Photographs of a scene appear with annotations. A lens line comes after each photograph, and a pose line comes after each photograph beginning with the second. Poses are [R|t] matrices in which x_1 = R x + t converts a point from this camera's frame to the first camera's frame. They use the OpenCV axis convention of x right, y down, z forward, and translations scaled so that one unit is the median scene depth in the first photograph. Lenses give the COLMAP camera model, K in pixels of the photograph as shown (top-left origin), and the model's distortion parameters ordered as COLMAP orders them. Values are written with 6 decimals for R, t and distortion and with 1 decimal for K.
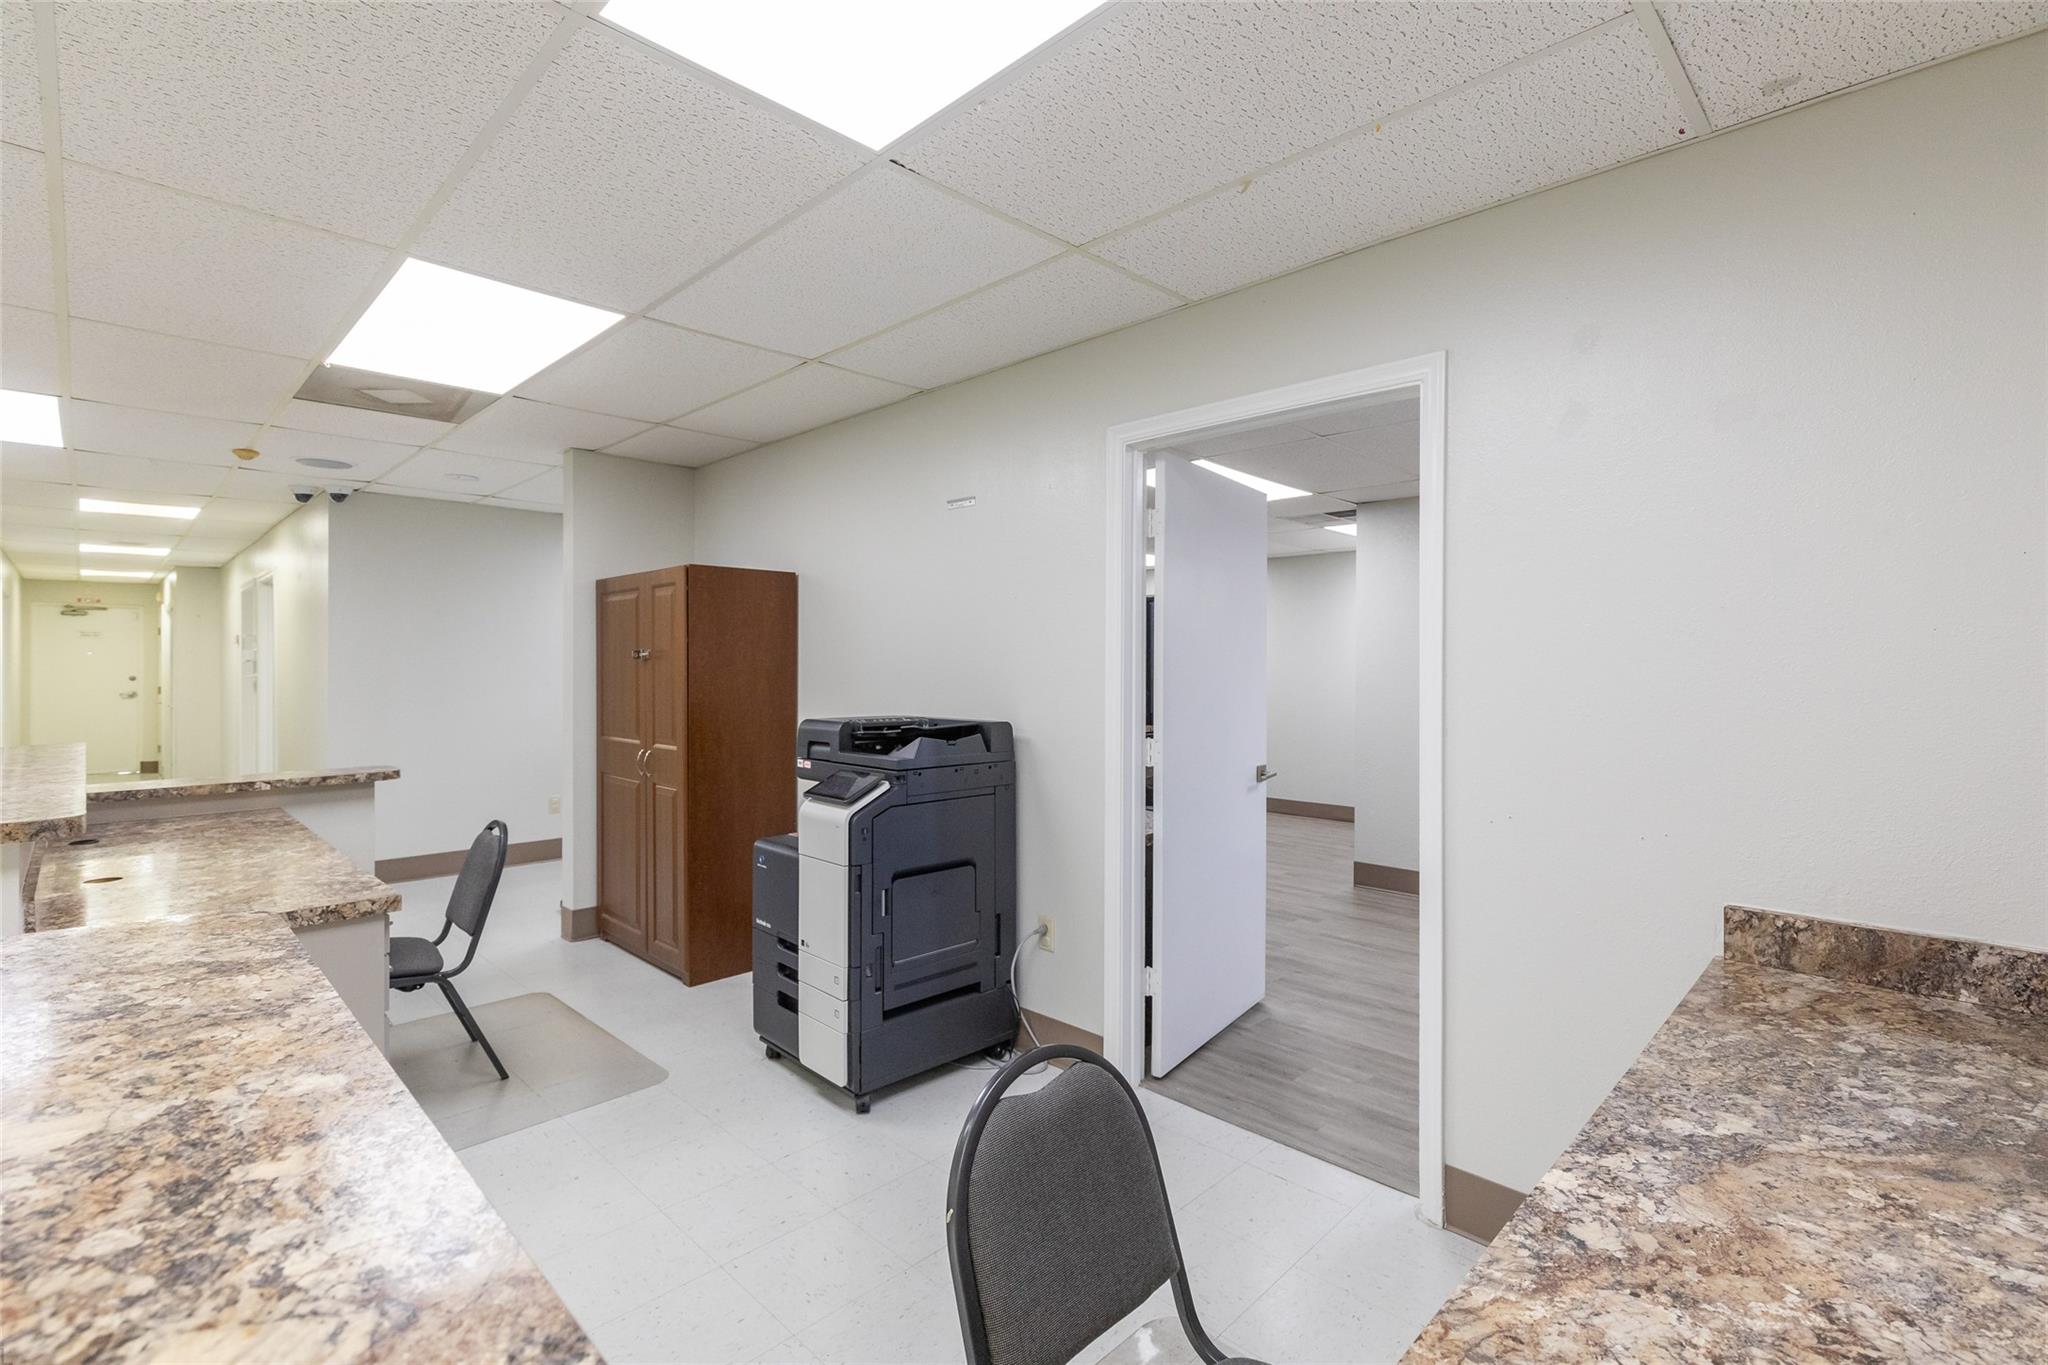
lens RADIAL K [[937.3, 0, 1022.4], [0, 937.3, 681.8], [0, 0, 1]] dist [0.005153, -0.000163]
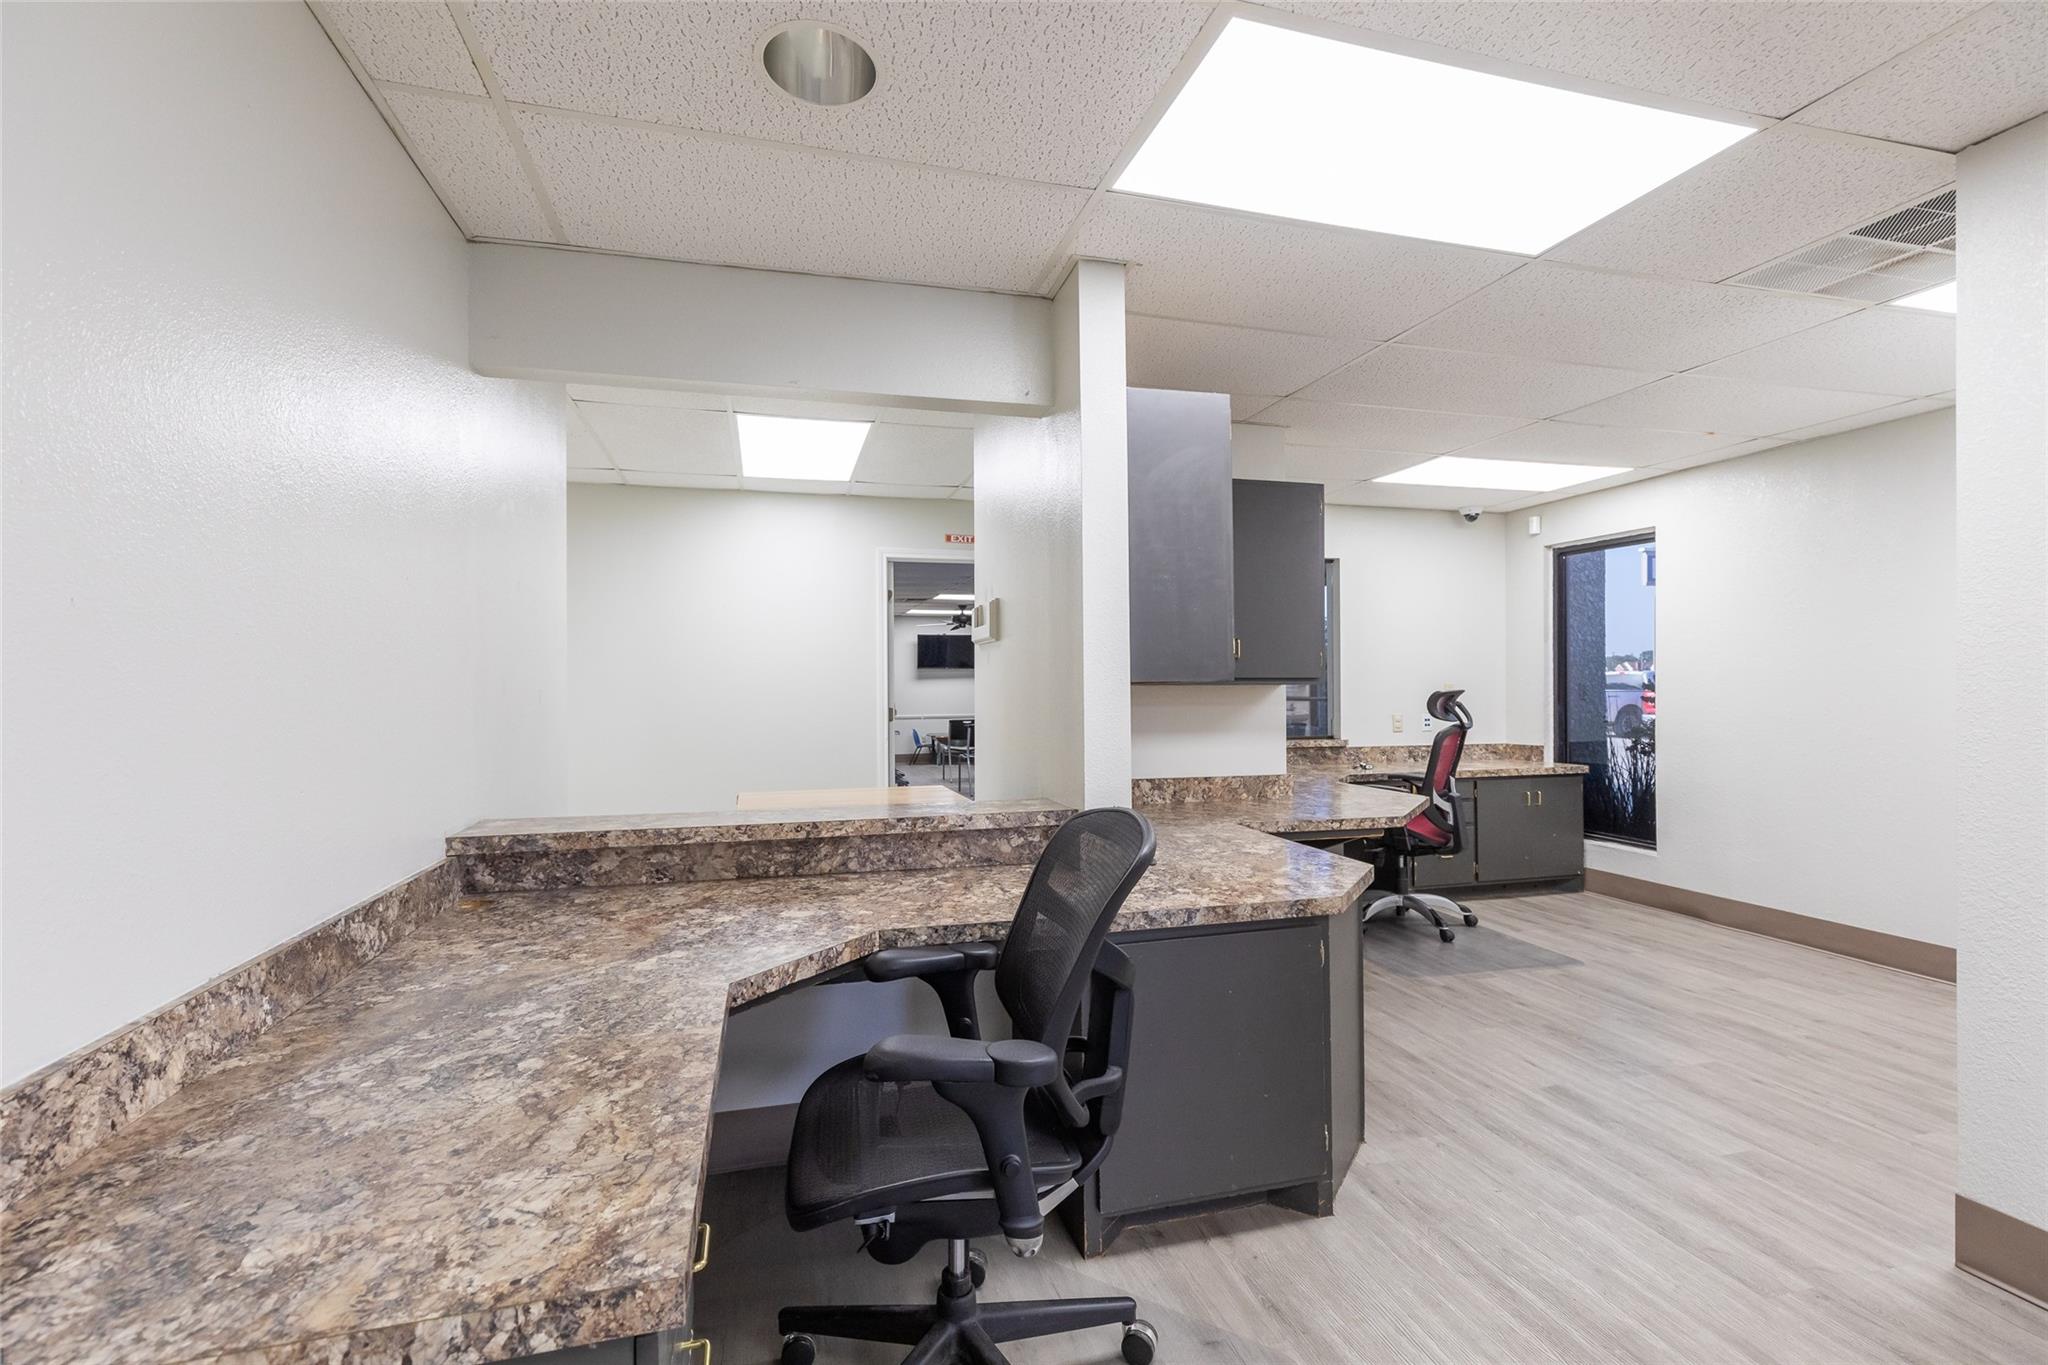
lens RADIAL K [[937.3, 0, 1023.4], [0, 937.3, 684.7], [0, 0, 1]] dist [0.005153, -0.000163]
pose [[-0.504110, -0.005436, -0.863623, 1.481141], [-0.004833, 0.999982, -0.003473, 0.051542], [0.863626, 0.002423, -0.504127, 1.927500]]
